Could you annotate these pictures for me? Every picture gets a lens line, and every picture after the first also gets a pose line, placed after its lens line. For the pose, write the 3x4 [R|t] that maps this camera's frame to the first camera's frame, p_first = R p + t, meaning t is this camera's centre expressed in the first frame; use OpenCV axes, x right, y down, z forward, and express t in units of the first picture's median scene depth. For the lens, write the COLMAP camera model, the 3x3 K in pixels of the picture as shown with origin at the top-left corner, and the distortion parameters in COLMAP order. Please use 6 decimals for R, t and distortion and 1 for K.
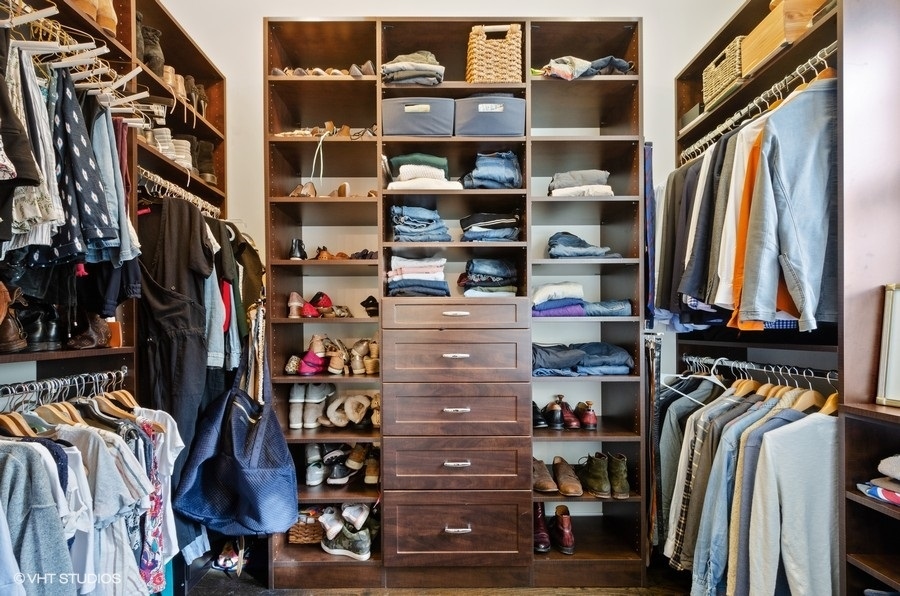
lens RADIAL K [[396.1, 0, 449.2], [0, 396.1, 310.9], [0, 0, 1]] dist [0.012839, -0.000722]
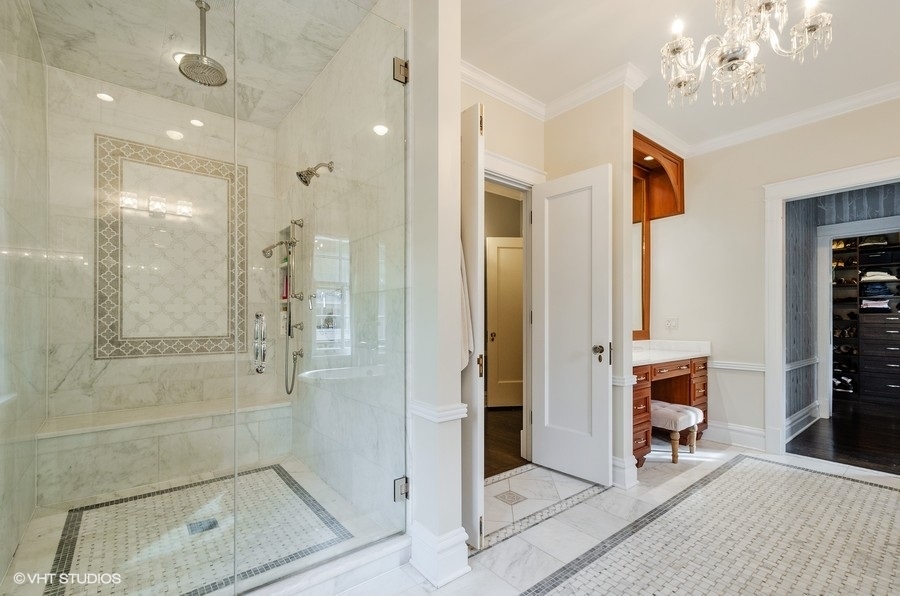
lens RADIAL K [[396.1, 0, 449.2], [0, 396.1, 310.9], [0, 0, 1]] dist [0.012839, -0.000722]
pose [[0.618954, 0.004339, -0.785415, 0.317858], [-0.004396, 0.999988, 0.002059, -0.043292], [0.785415, 0.002178, 0.618966, -3.468159]]
